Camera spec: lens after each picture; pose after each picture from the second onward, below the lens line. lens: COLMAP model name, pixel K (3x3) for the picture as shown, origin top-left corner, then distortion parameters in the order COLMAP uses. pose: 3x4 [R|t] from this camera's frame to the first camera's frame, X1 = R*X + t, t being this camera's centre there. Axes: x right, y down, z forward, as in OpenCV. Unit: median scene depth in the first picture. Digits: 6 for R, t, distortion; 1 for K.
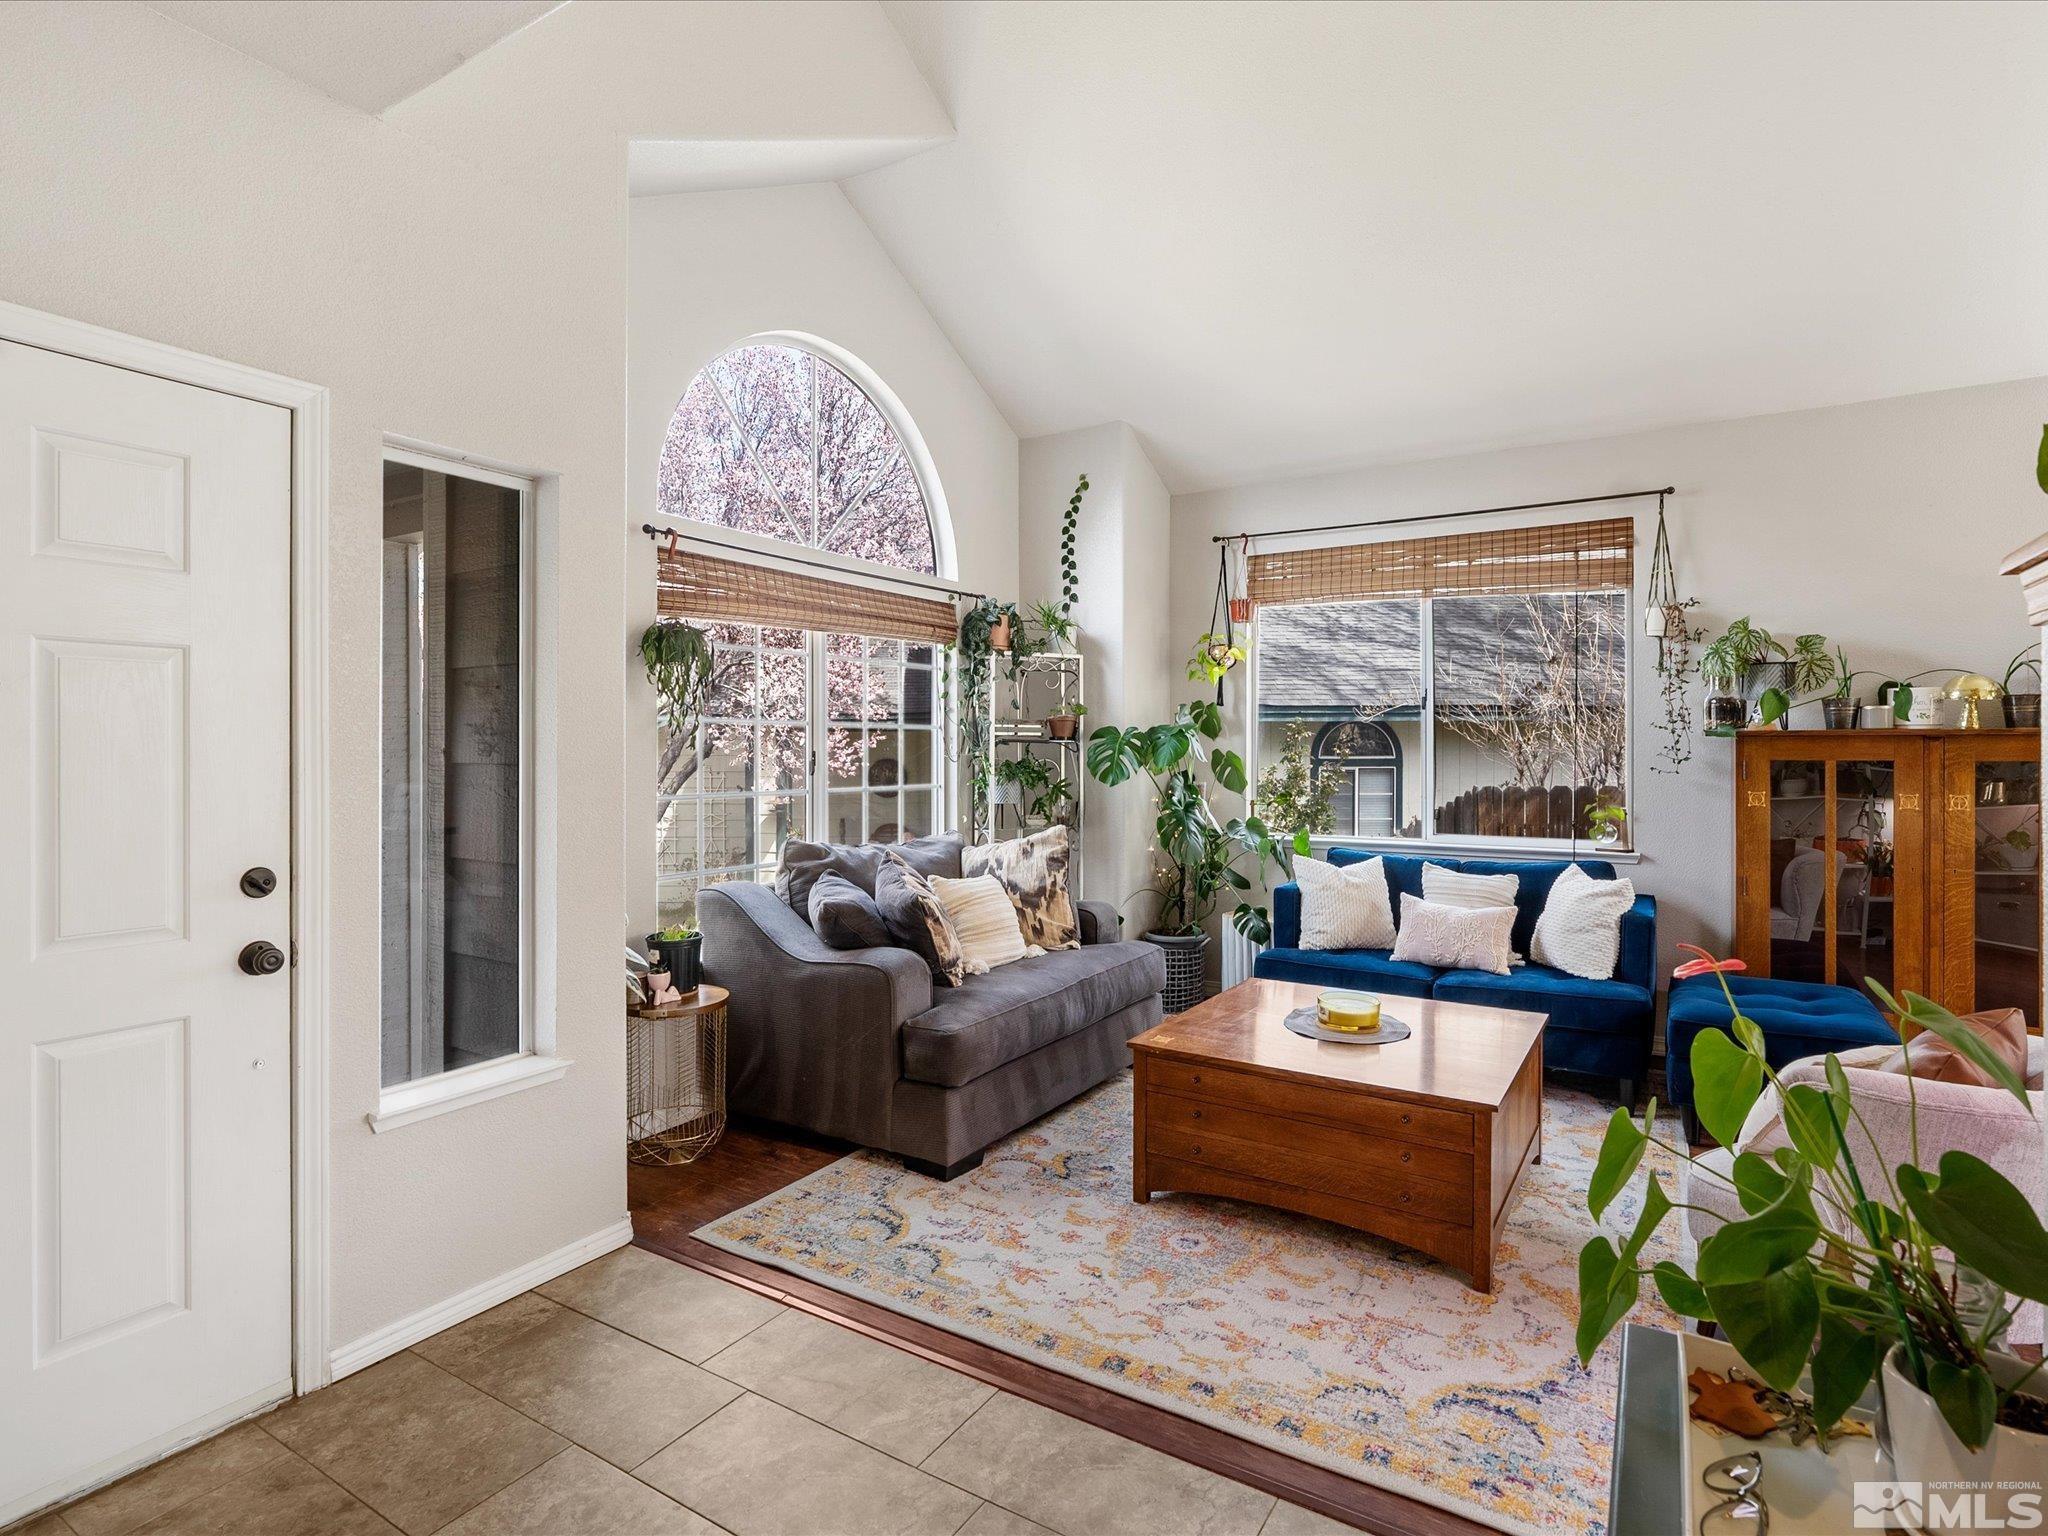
lens RADIAL K [[1077.3, 0, 1029.0], [0, 1077.3, 780.0], [0, 0, 1]] dist [-0.001102, 0.000220]
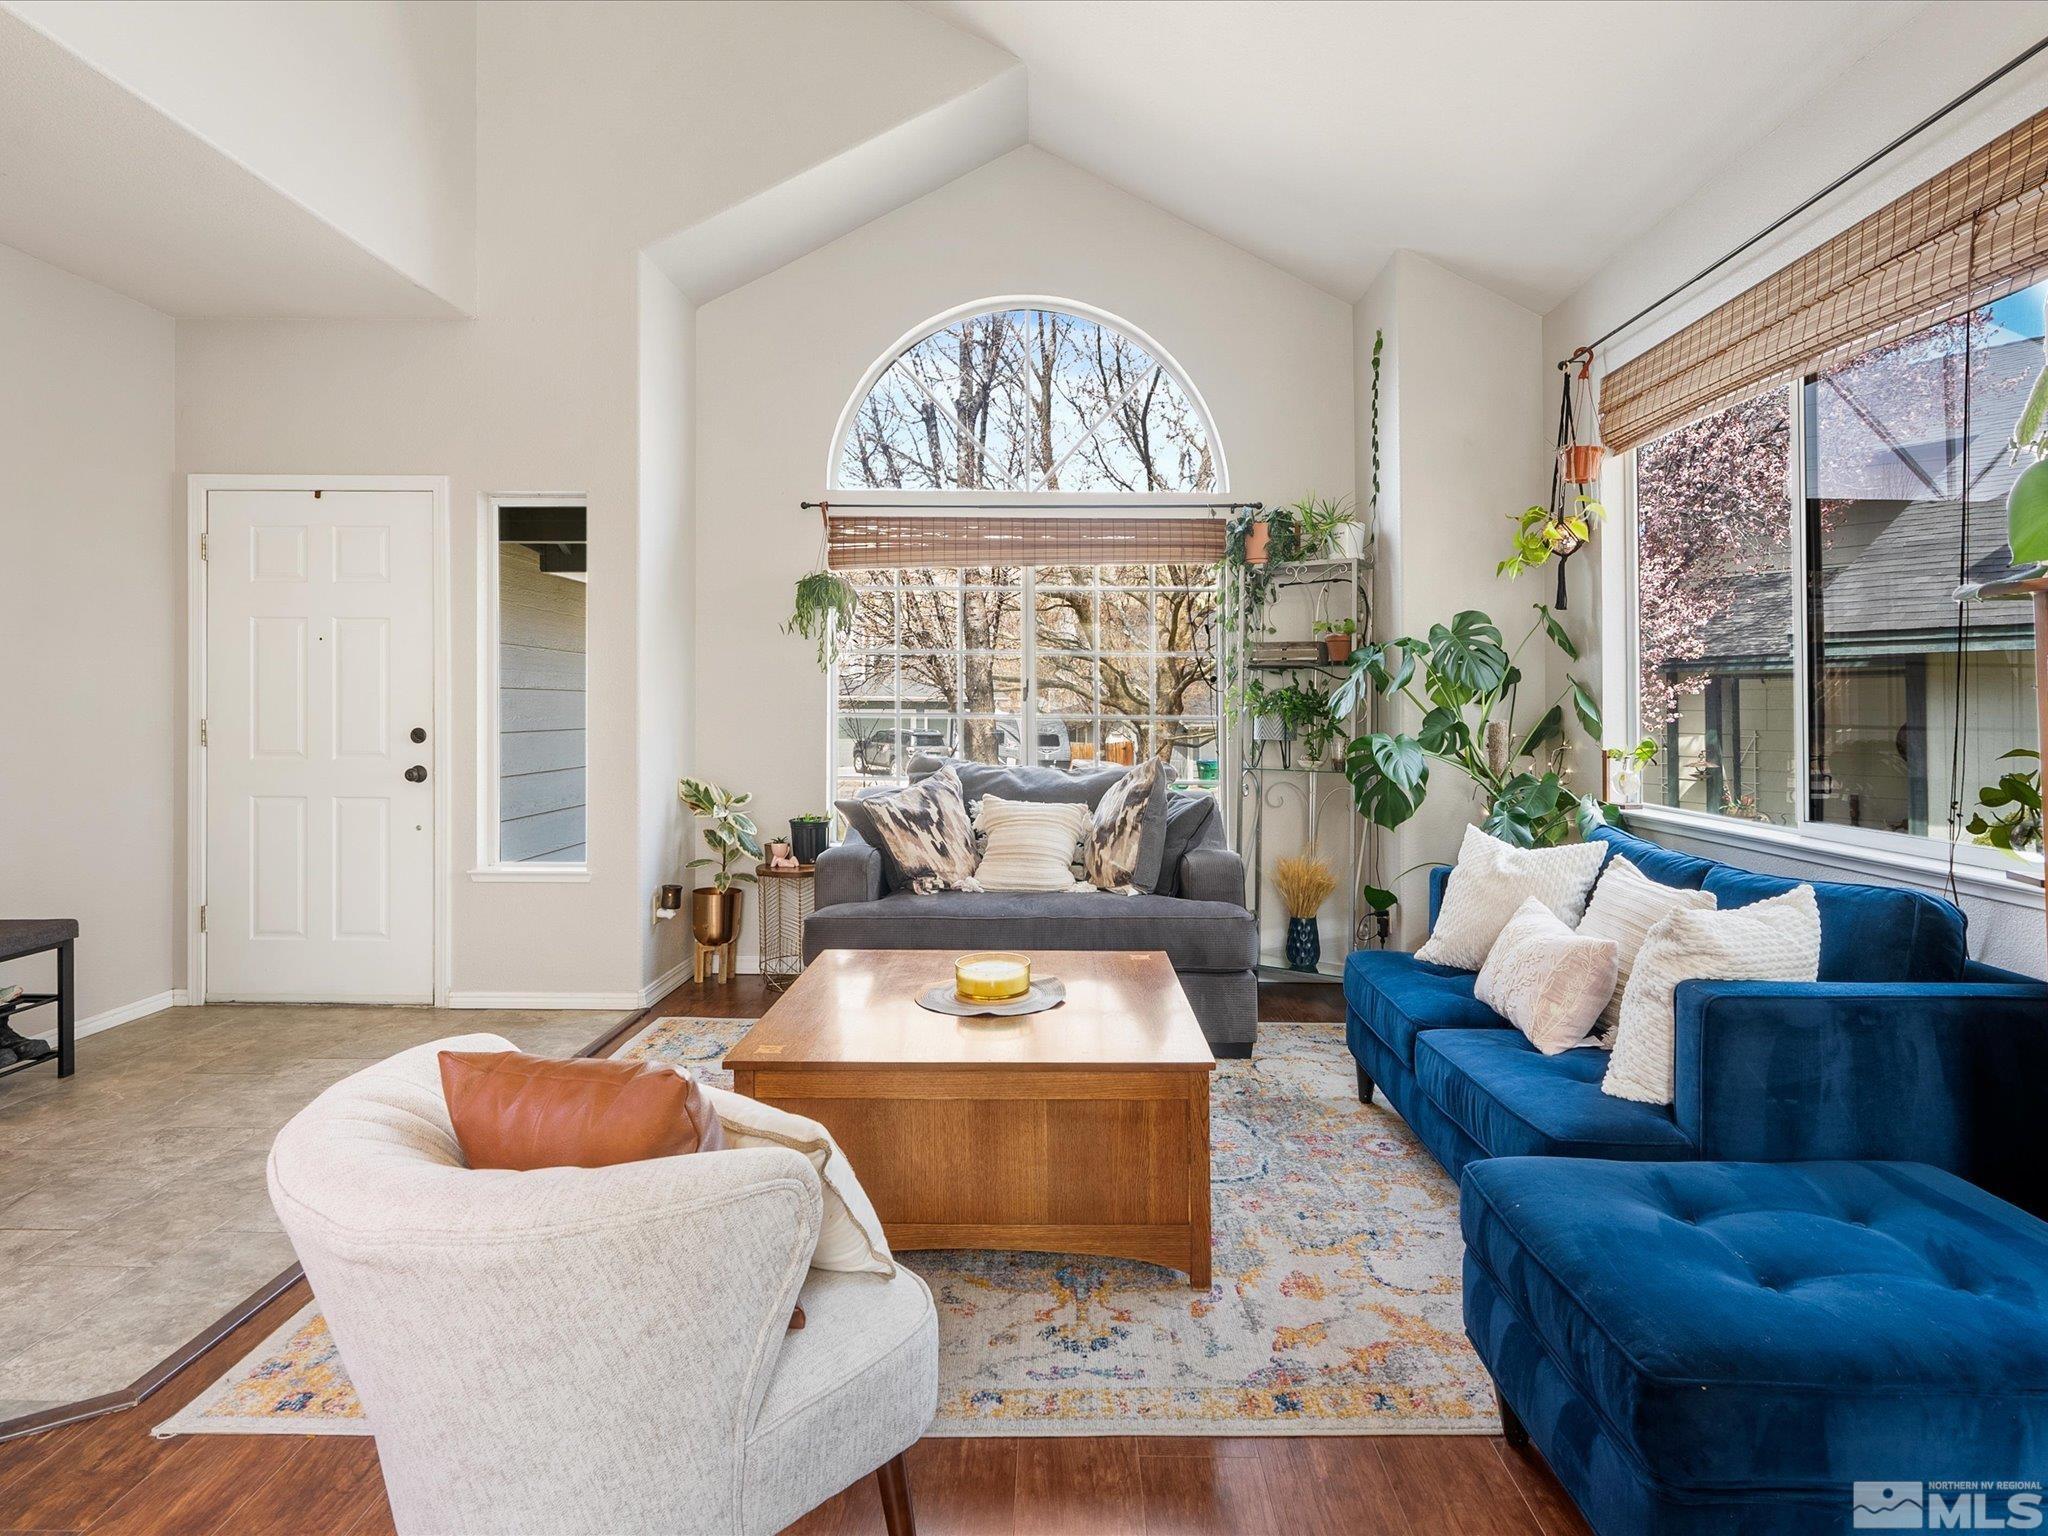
lens RADIAL K [[1076.1, 0, 1026.2], [0, 1076.1, 742.6], [0, 0, 1]] dist [0.001562, 0.001802]
pose [[0.515126, 0.038382, -0.856255, 0.801188], [-0.033313, 0.999139, 0.024745, 0.012219], [0.856467, 0.015777, 0.515961, 0.492246]]
